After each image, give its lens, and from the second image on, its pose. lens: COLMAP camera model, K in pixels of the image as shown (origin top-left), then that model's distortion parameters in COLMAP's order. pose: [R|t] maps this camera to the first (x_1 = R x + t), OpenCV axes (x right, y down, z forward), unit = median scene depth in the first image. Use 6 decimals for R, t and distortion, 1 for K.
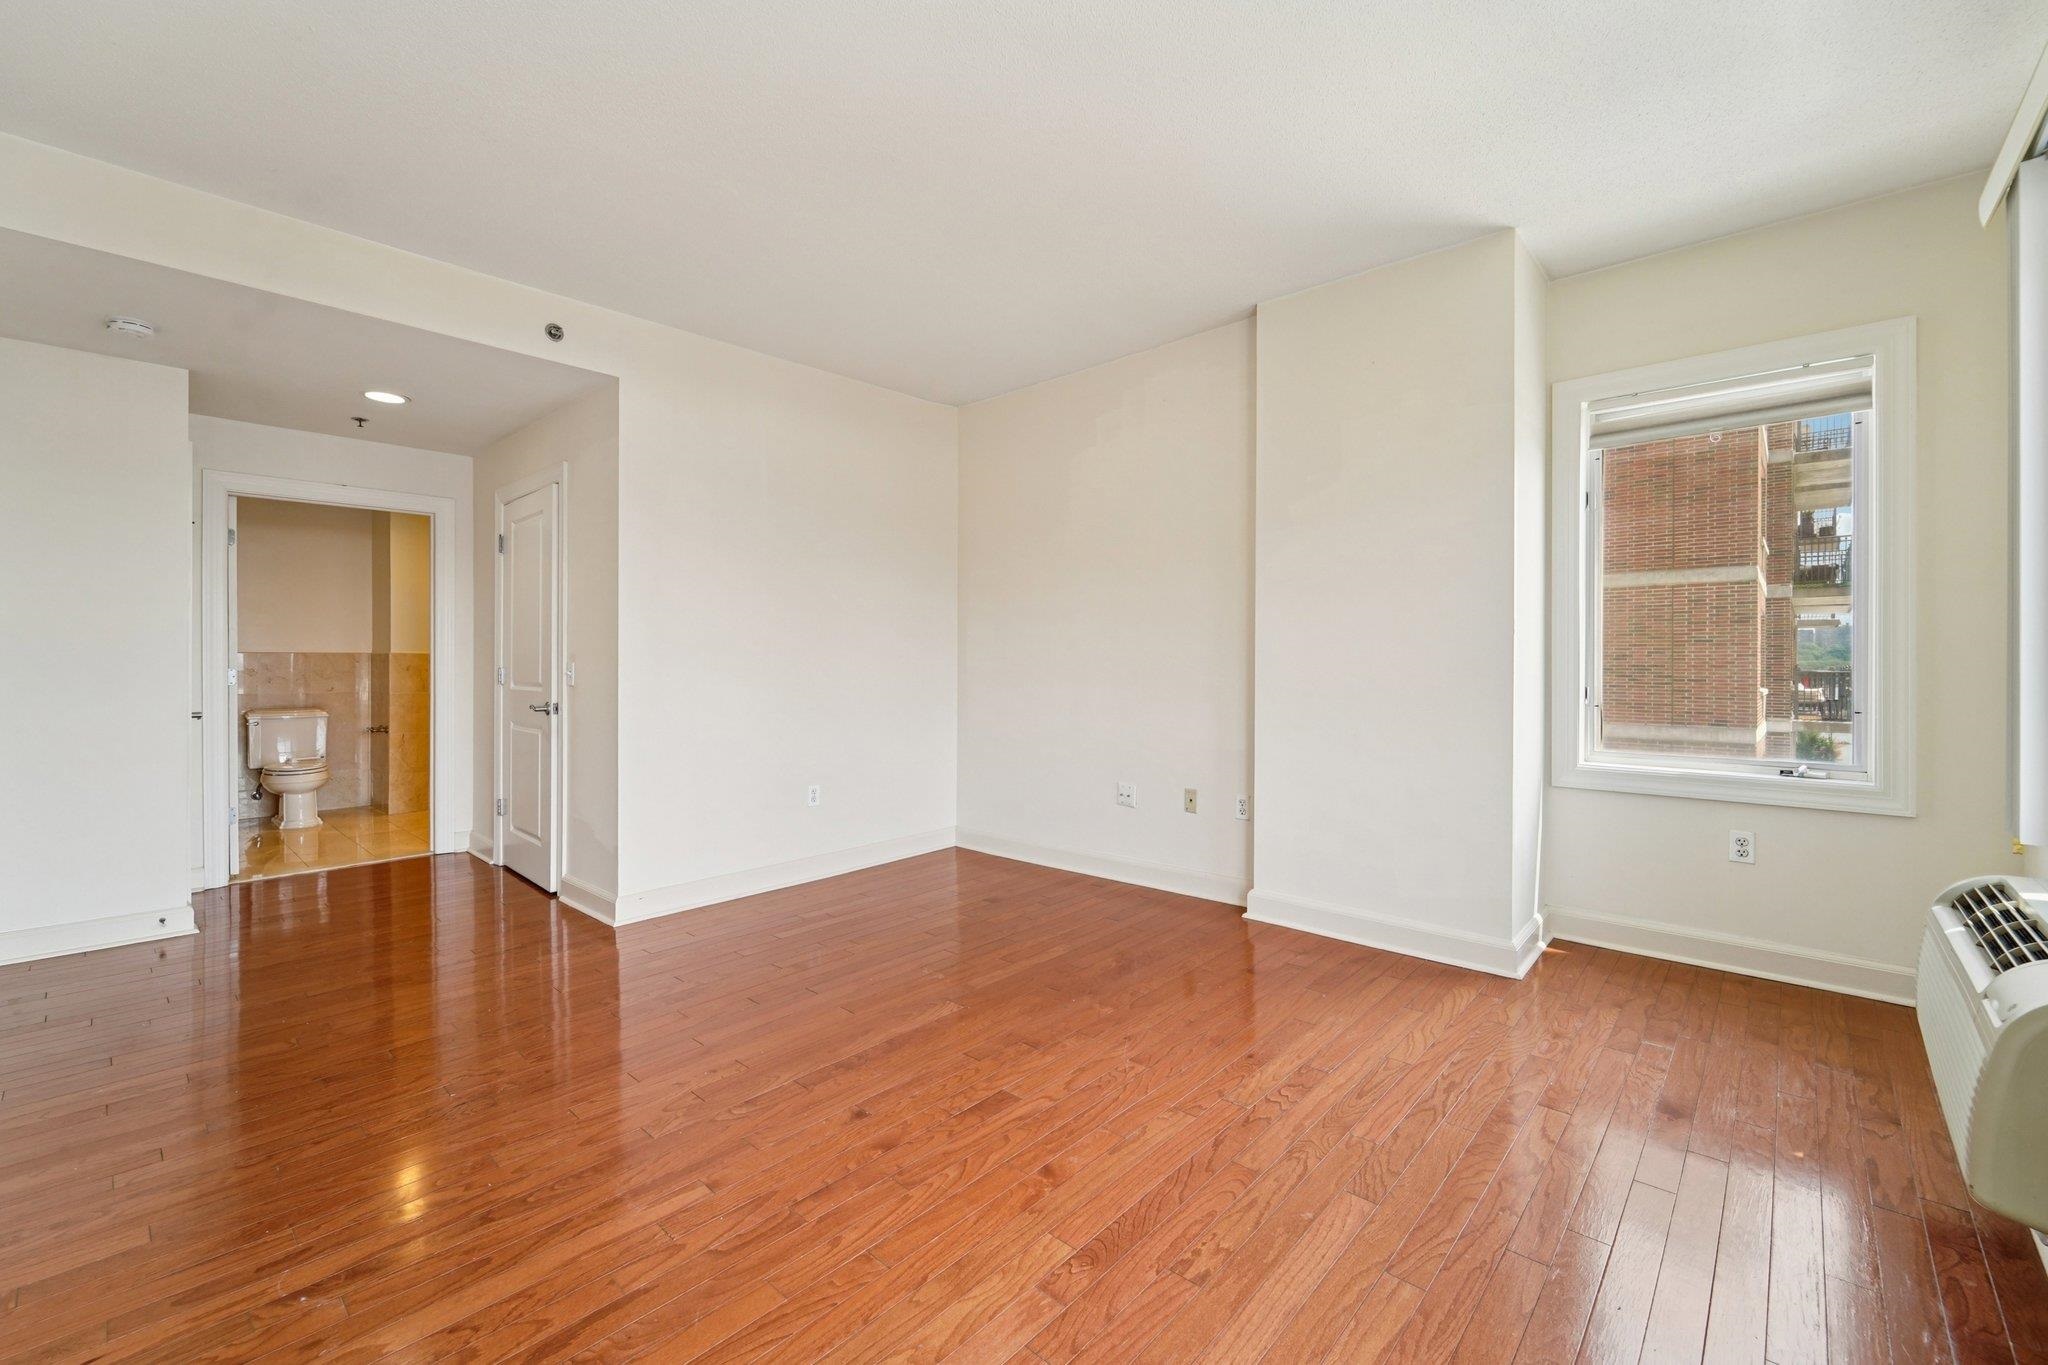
lens RADIAL K [[844.0, 0, 1023.6], [0, 844.0, 671.0], [0, 0, 1]] dist [0.001018, -0.000126]
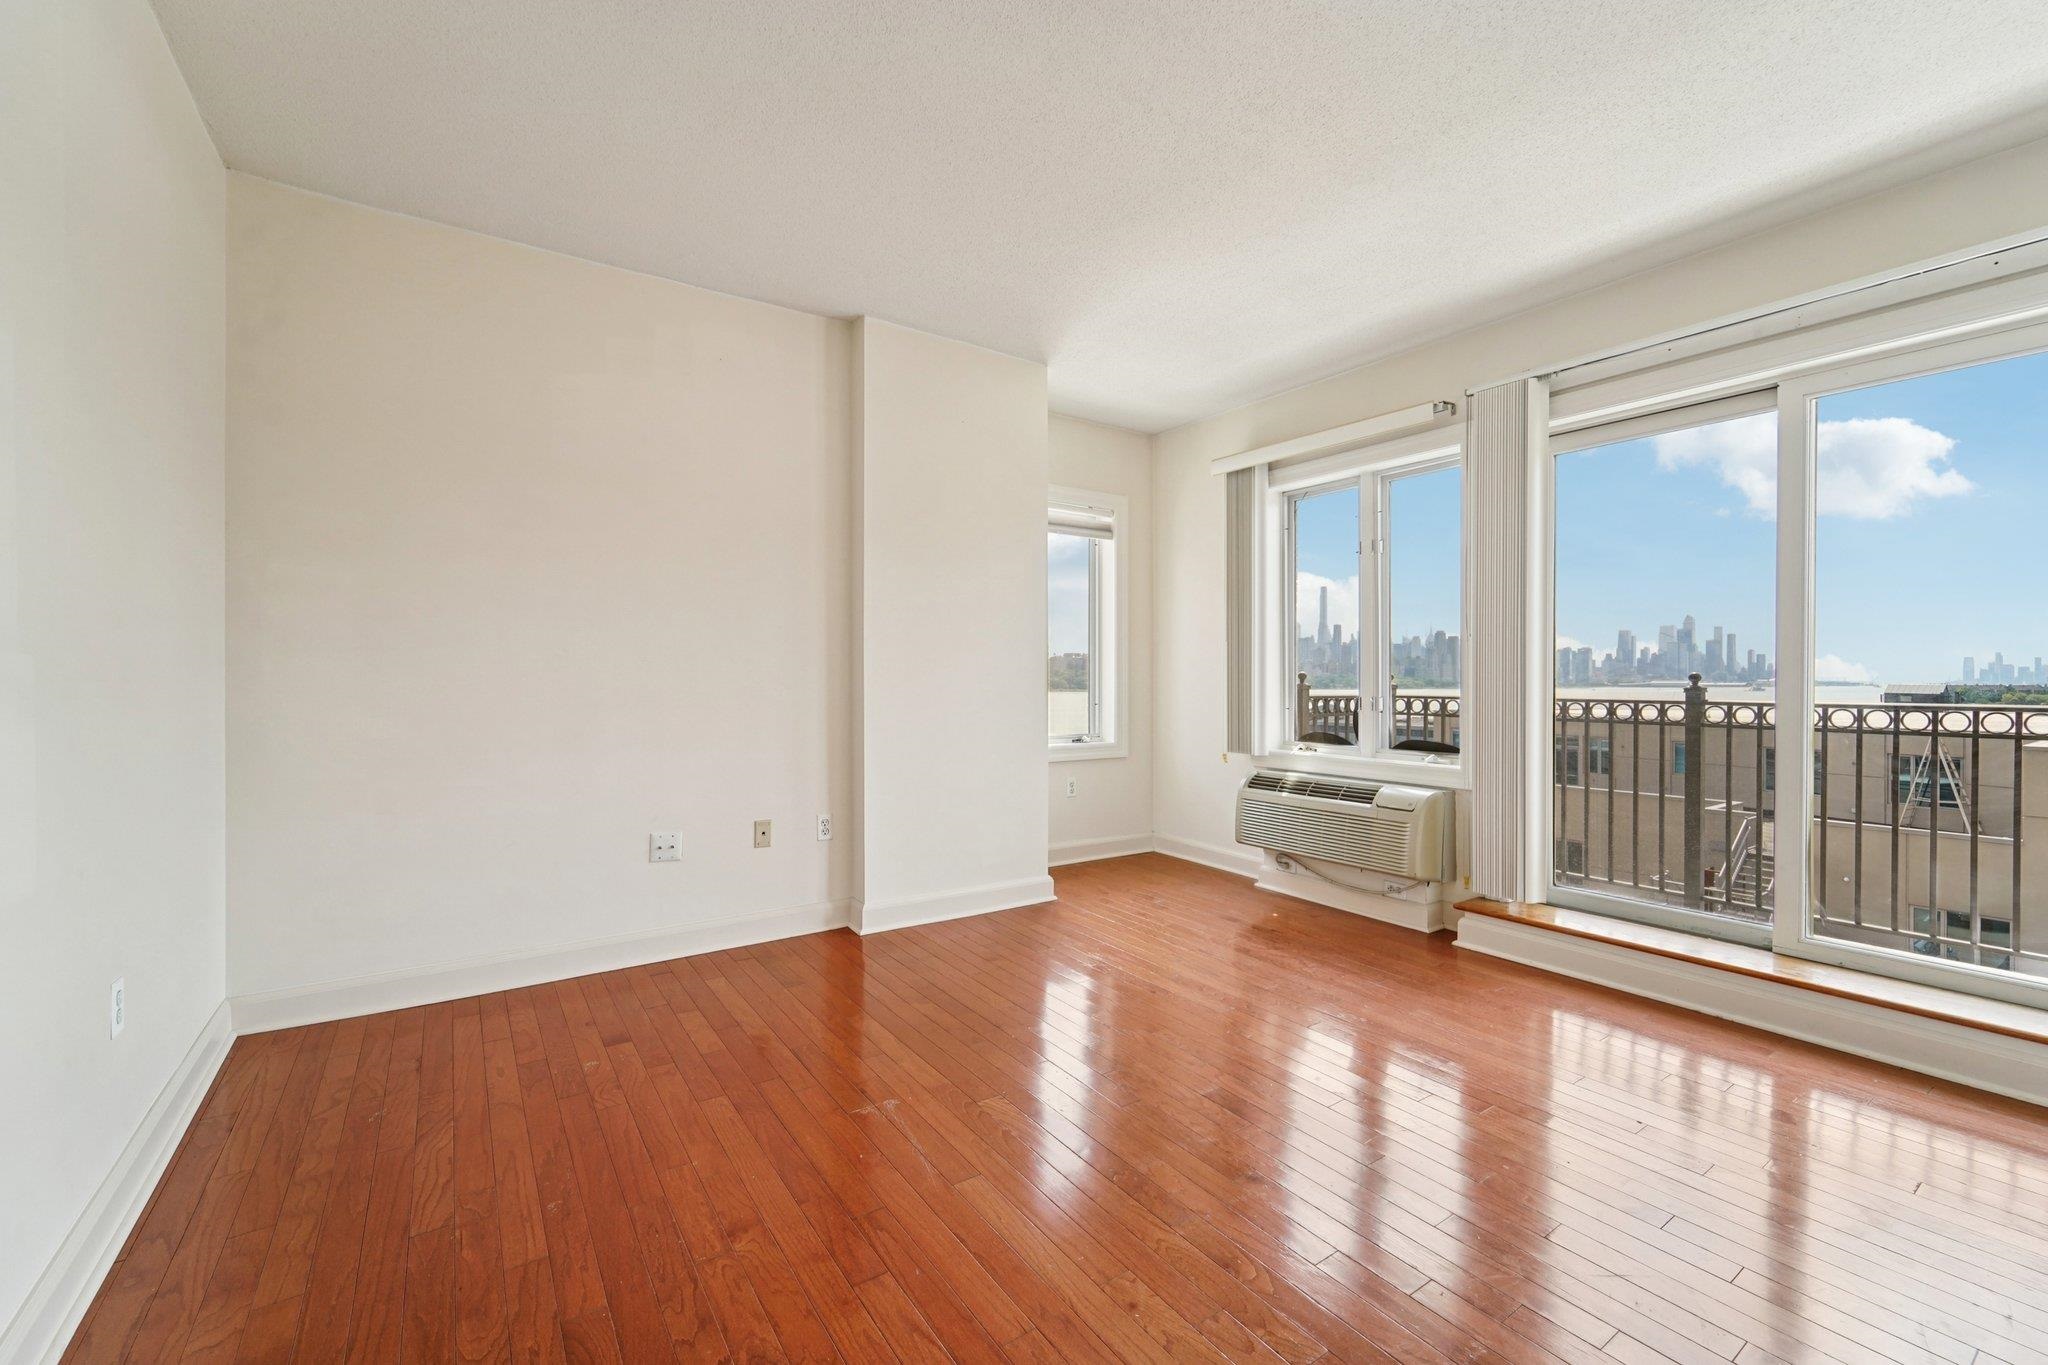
lens RADIAL K [[844.0, 0, 1022.0], [0, 844.0, 682.3], [0, 0, 1]] dist [0.001018, -0.000126]
pose [[0.230821, -0.007881, 0.972964, -0.724684], [0.005593, 0.999961, 0.006773, -0.009740], [-0.972980, 0.003878, 0.230857, 0.653911]]
